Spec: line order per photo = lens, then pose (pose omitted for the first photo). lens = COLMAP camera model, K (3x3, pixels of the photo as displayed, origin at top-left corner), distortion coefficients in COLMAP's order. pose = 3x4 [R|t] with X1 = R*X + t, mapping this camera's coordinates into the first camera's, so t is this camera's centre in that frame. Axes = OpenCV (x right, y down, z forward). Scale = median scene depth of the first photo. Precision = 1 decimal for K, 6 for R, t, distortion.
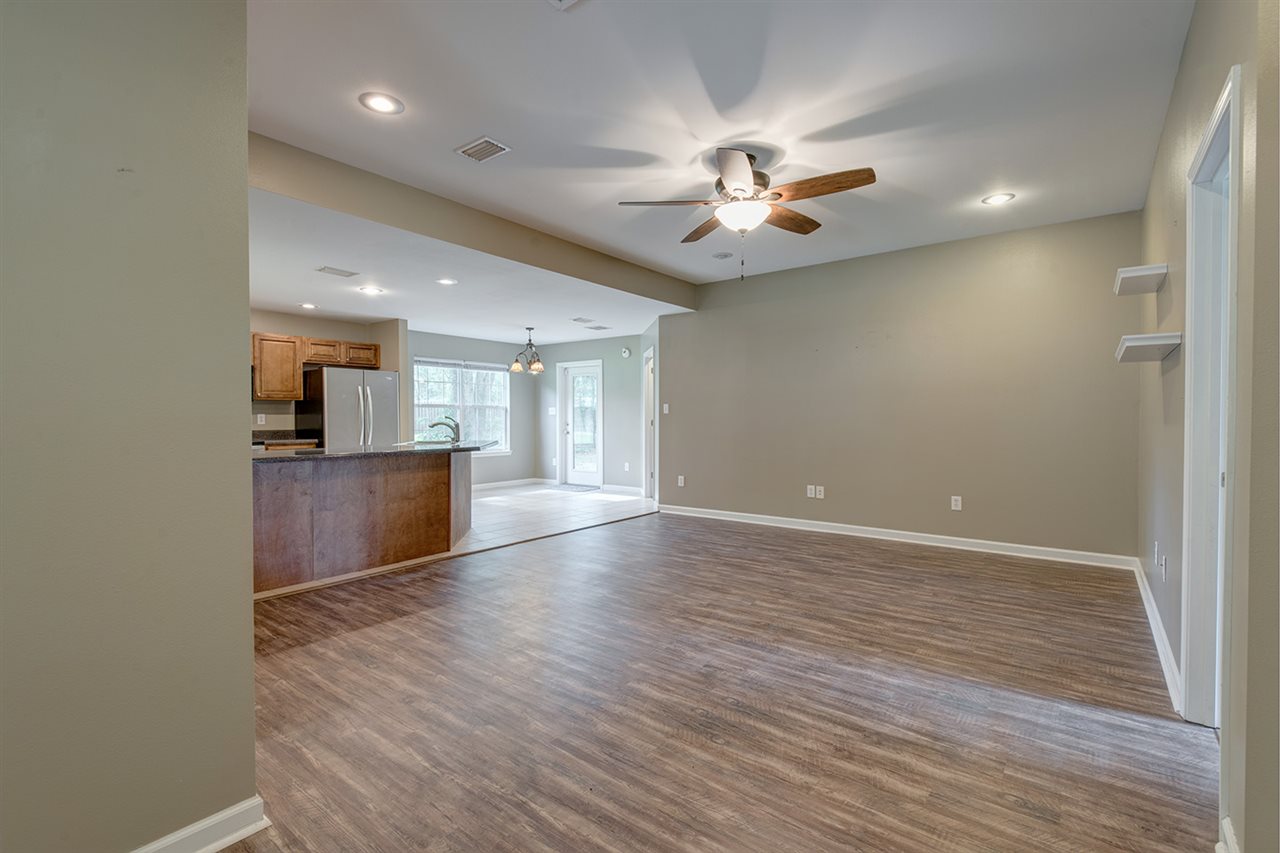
lens RADIAL K [[576.2, 0, 643.5], [0, 576.2, 425.2], [0, 0, 1]] dist [0.042429, -0.033981]
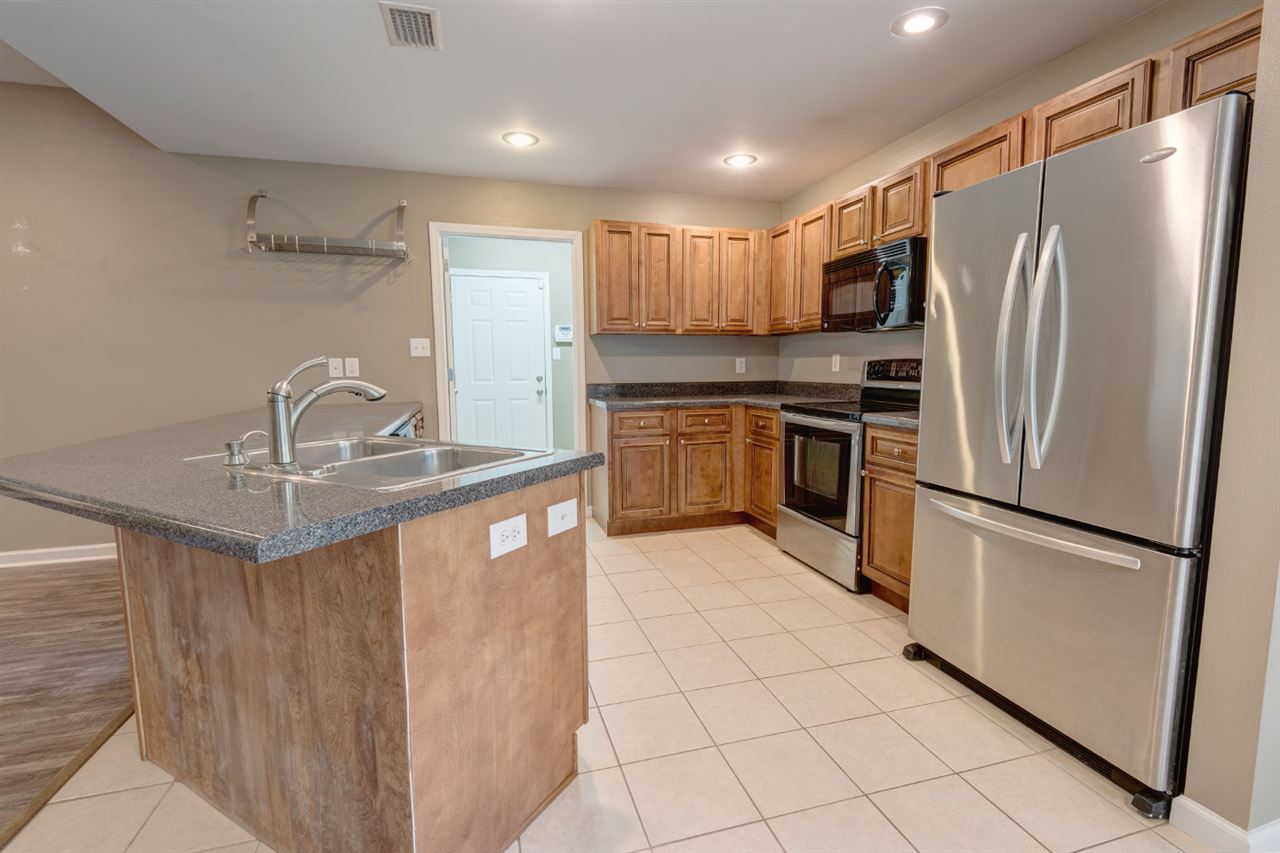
lens RADIAL K [[585.1, 0, 643.7], [0, 585.1, 425.0], [0, 0, 1]] dist [0.035705, -0.021852]
pose [[-0.589669, 0.090200, -0.802592, -0.276060], [-0.003145, 0.993480, 0.113964, -0.020643], [0.807639, 0.069725, -0.585541, 1.604125]]
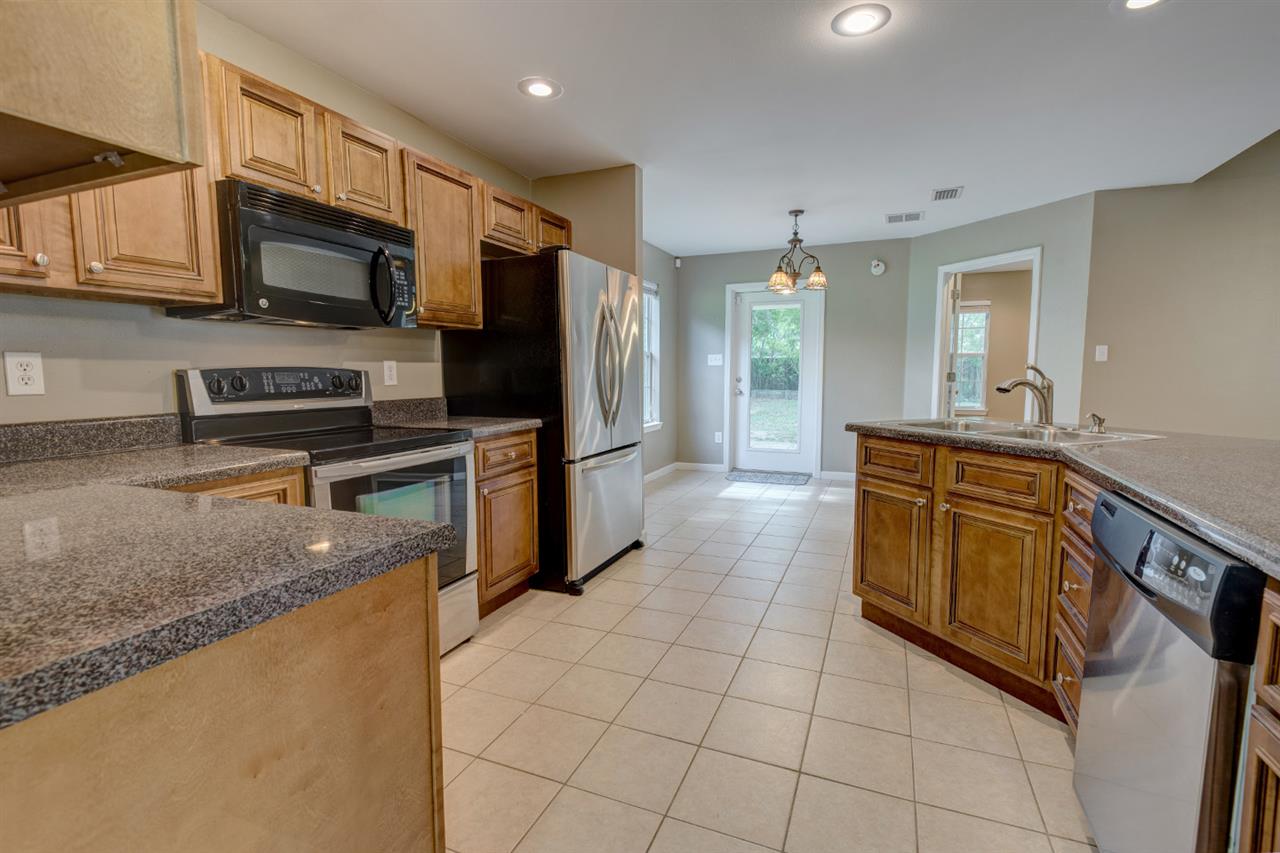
lens RADIAL K [[585.1, 0, 643.7], [0, 585.1, 425.0], [0, 0, 1]] dist [0.035705, -0.021852]
pose [[0.966712, -0.024656, 0.254676, -0.907525], [0.004476, 0.996824, 0.079516, -0.009038], [-0.255828, -0.075729, 0.963752, 0.842567]]
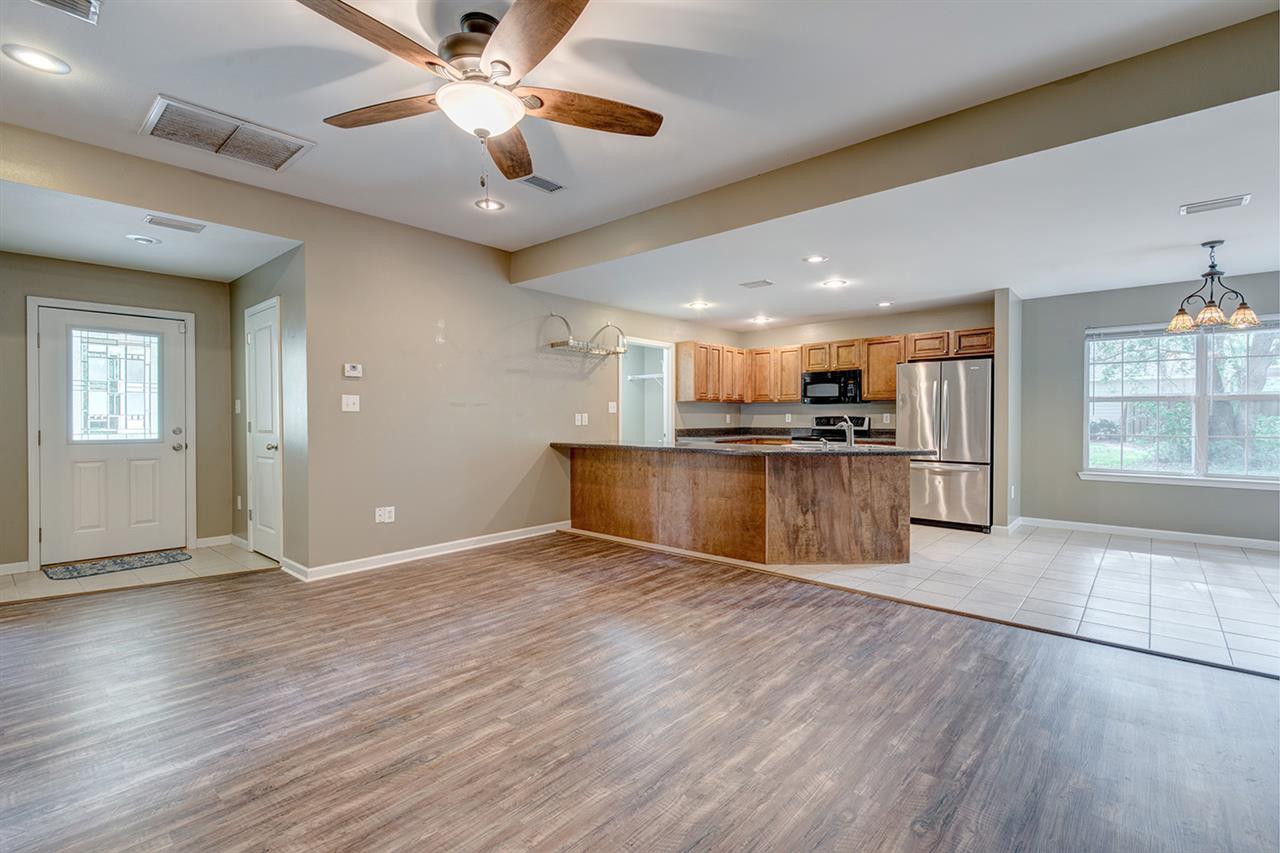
lens RADIAL K [[576.2, 0, 643.5], [0, 576.2, 425.2], [0, 0, 1]] dist [0.042429, -0.033981]
pose [[-0.065946, 0.015936, -0.997696, 0.648919], [-0.013095, 0.999773, 0.016834, -0.015359], [0.997737, 0.014175, -0.065722, 0.971941]]
